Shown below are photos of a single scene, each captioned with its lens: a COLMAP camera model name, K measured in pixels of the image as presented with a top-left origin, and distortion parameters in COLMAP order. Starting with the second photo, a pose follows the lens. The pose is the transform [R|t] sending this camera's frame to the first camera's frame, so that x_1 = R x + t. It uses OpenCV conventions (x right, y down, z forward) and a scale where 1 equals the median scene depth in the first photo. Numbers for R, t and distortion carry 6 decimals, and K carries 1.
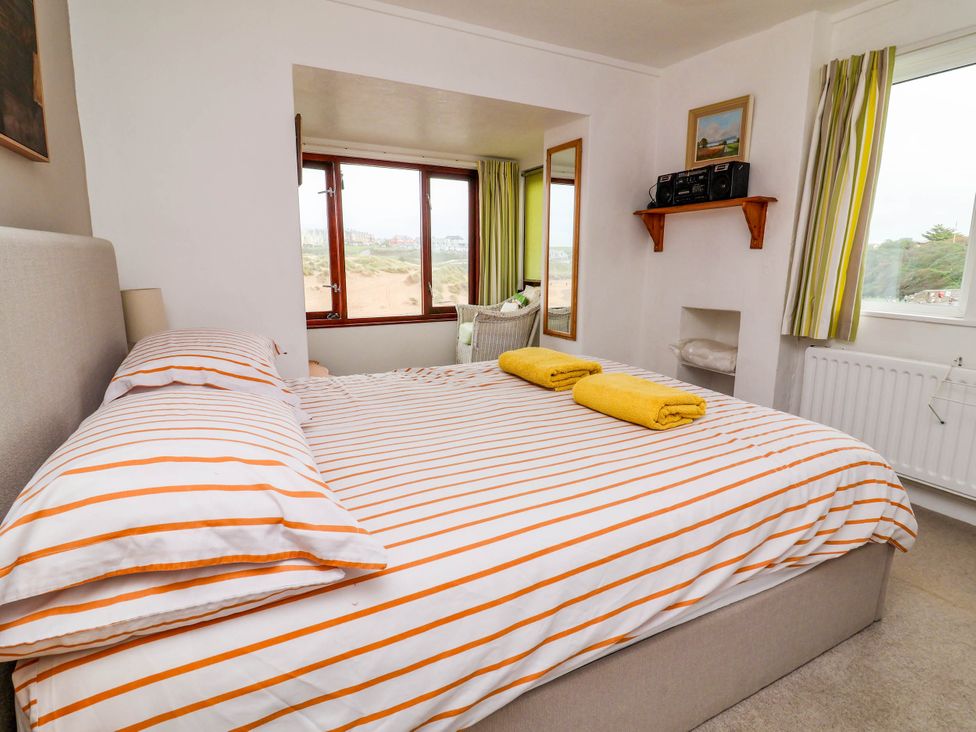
lens RADIAL K [[502.2, 0, 496.7], [0, 502.2, 358.2], [0, 0, 1]] dist [-0.000589, -0.014795]
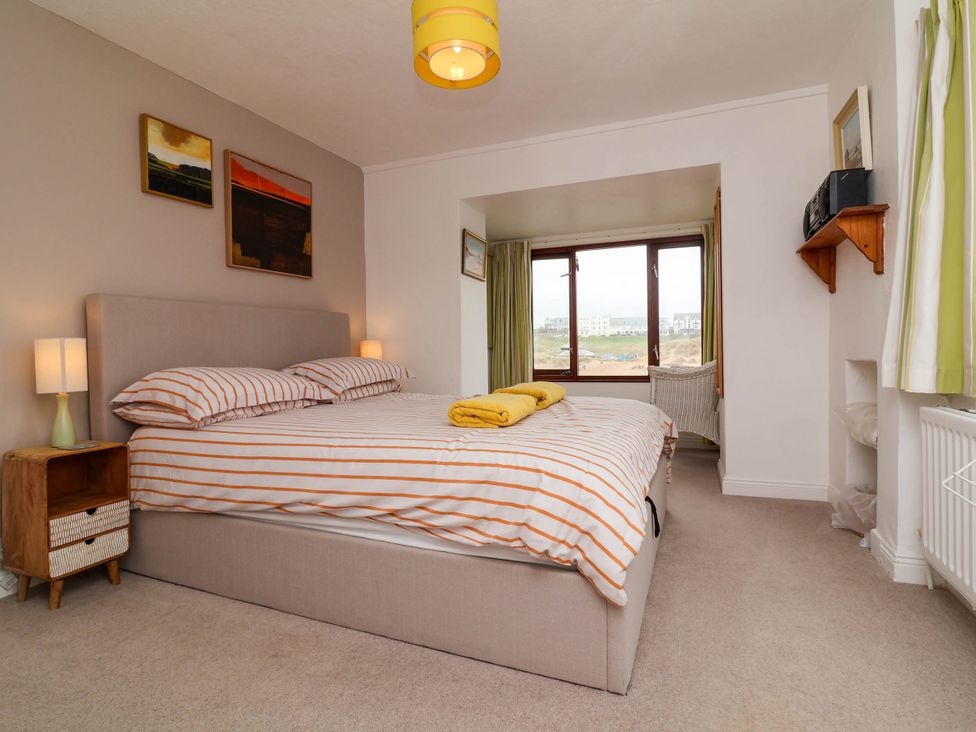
lens RADIAL K [[504.1, 0, 499.1], [0, 504.1, 356.8], [0, 0, 1]] dist [0.000905, -0.015353]
pose [[0.645452, -0.009967, -0.763735, 0.474570], [-0.122127, 0.985704, -0.116076, 0.037461], [0.753974, 0.168194, 0.635008, 0.089086]]
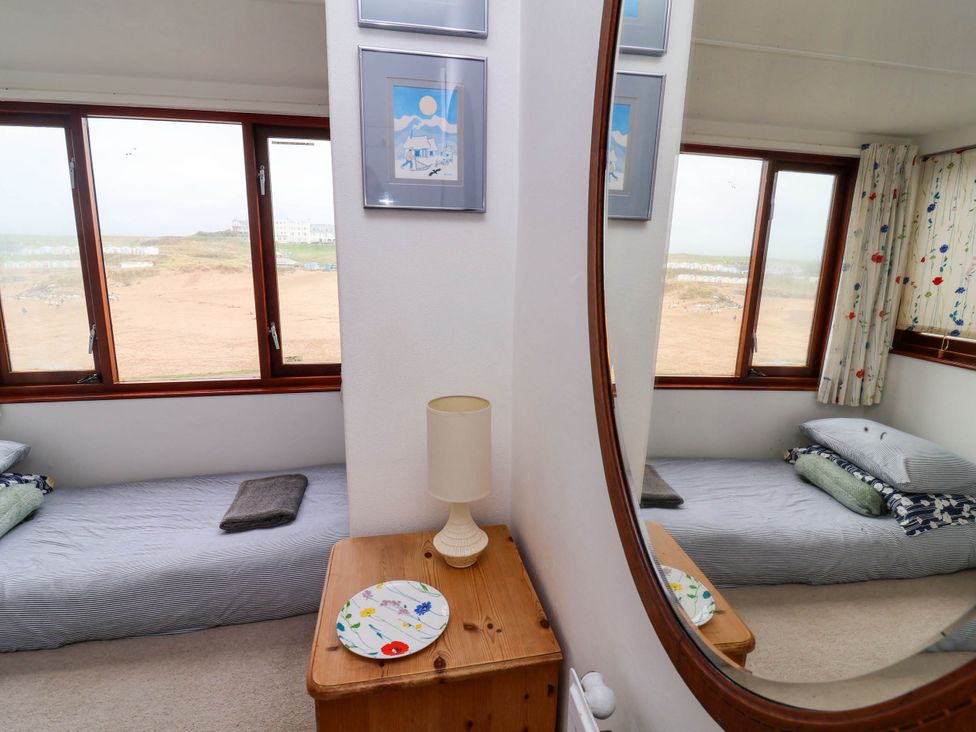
lens RADIAL K [[504.1, 0, 499.1], [0, 504.1, 356.8], [0, 0, 1]] dist [0.000905, -0.015353]
pose [[0.954158, 0.060307, -0.293164, 0.289193], [-0.060919, 0.998118, 0.007052, -0.134839], [0.293037, 0.011130, 0.956036, 0.545264]]
